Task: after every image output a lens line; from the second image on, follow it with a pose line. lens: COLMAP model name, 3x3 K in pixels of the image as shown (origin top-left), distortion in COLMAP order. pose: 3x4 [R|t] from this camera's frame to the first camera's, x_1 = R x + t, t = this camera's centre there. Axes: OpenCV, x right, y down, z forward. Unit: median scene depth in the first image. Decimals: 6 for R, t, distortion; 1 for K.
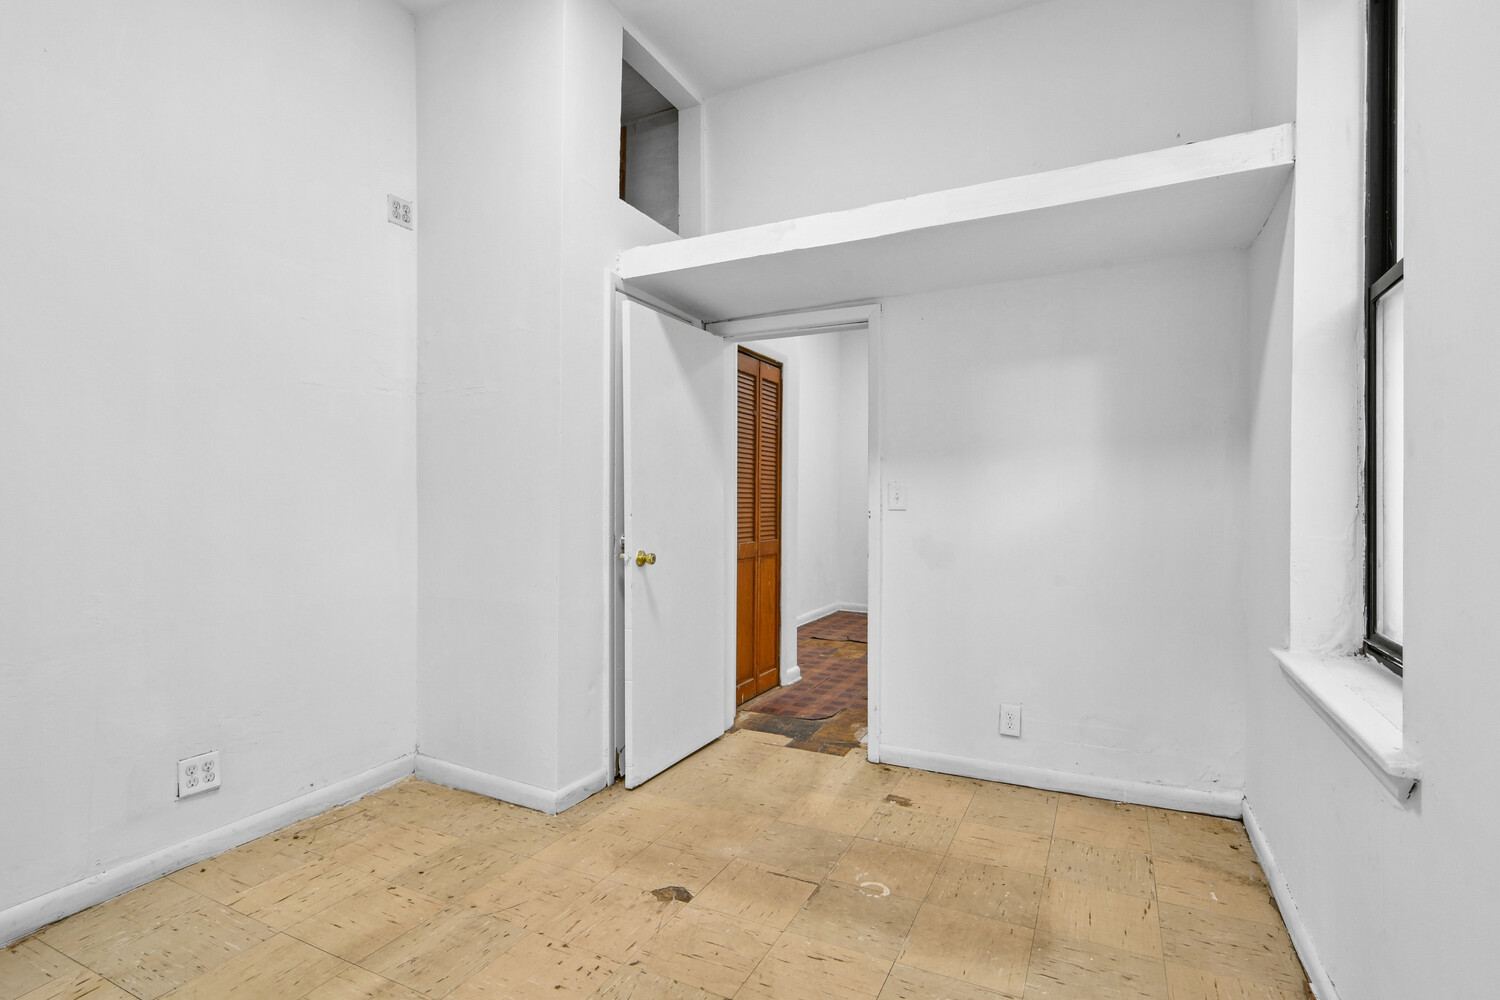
lens RADIAL K [[737.0, 0, 754.7], [0, 737.0, 499.4], [0, 0, 1]] dist [-0.002781, 0.002432]
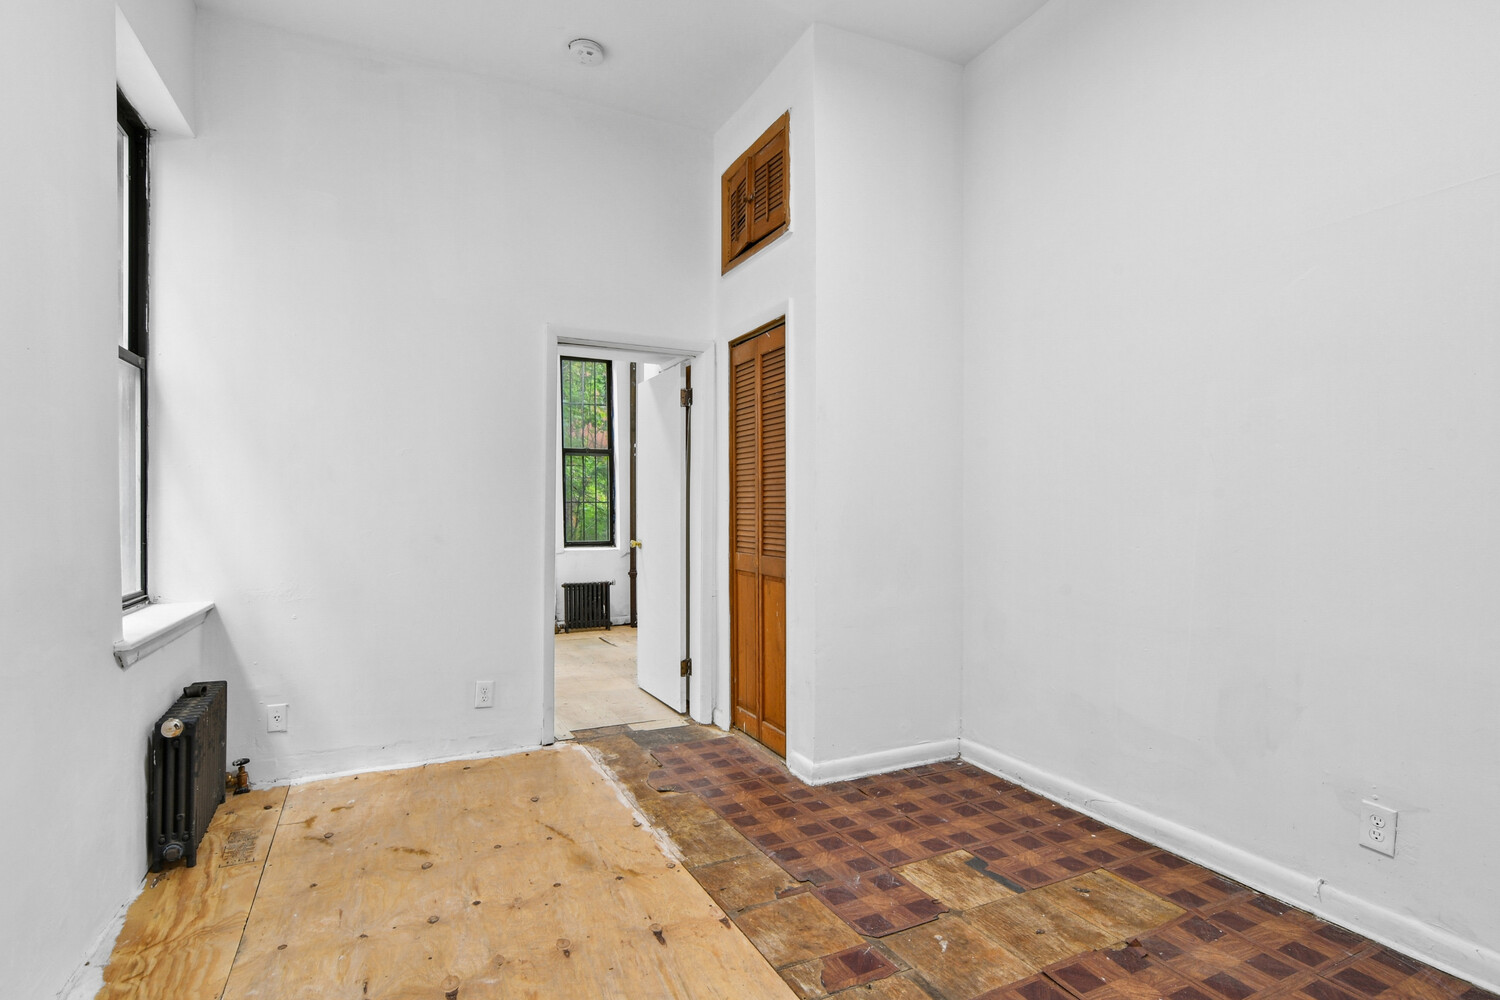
lens RADIAL K [[761.7, 0, 757.9], [0, 761.7, 523.4], [0, 0, 1]] dist [-0.002151, -0.002232]
pose [[-0.606184, 0.015420, -0.795175, 0.748606], [-0.002310, 0.999774, 0.021148, 0.003179], [0.795321, 0.014656, -0.606011, 1.662794]]
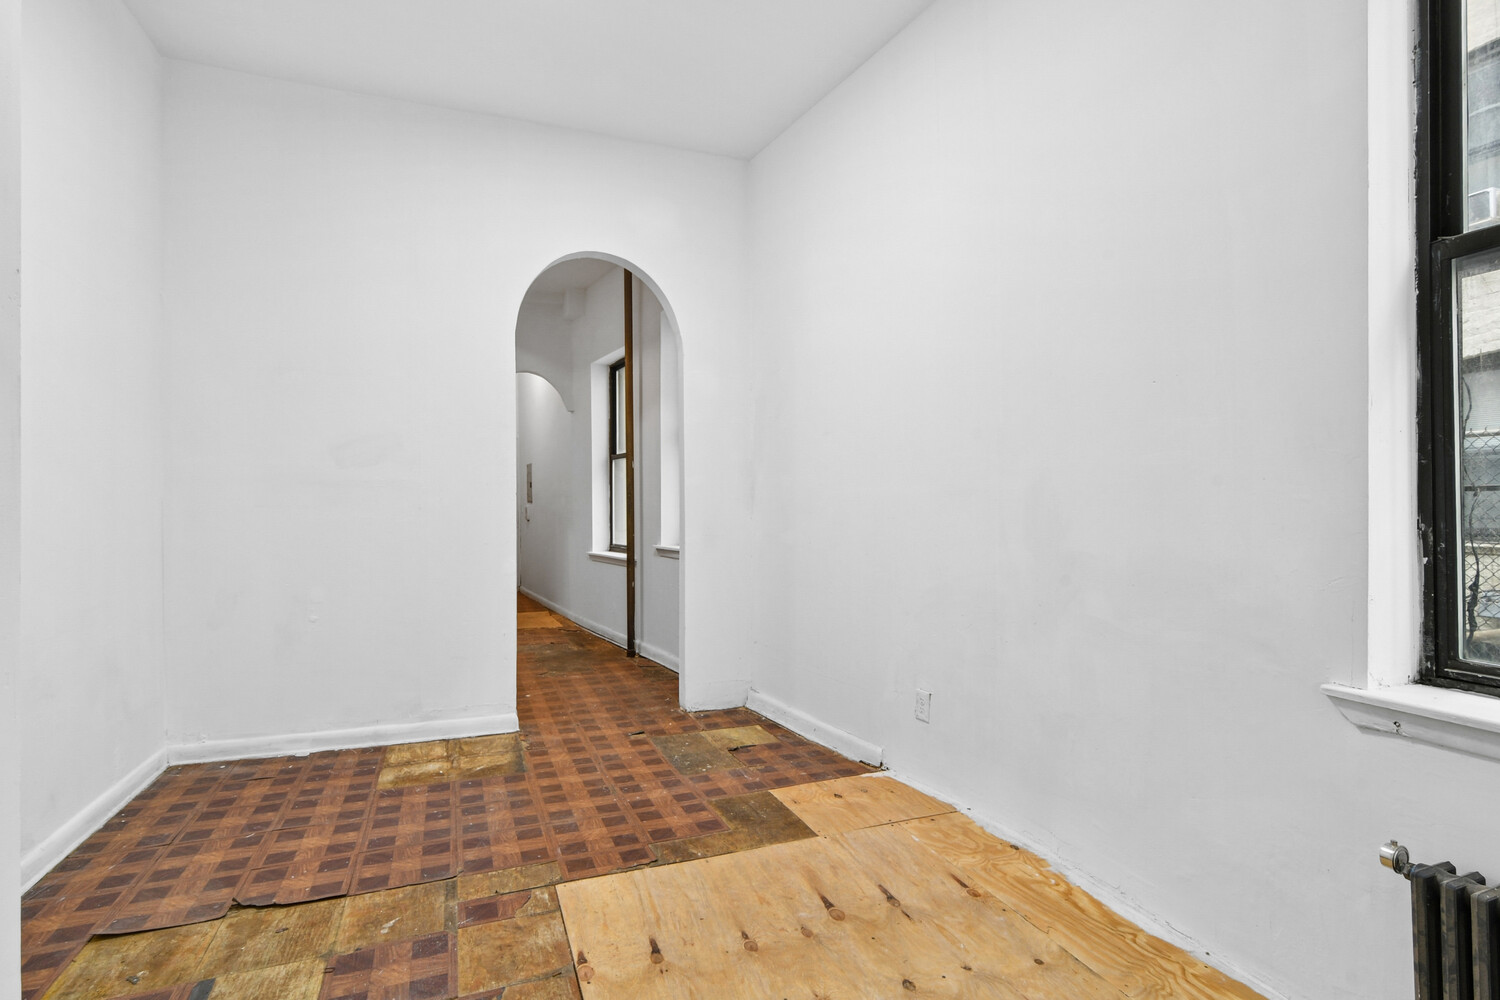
lens RADIAL K [[737.0, 0, 752.6], [0, 737.0, 504.5], [0, 0, 1]] dist [-0.002781, 0.002432]
pose [[0.674133, 0.004757, 0.738595, 0.050864], [0.000670, 0.999975, -0.007052, 0.003948], [-0.738610, 0.005249, 0.674113, 0.907342]]
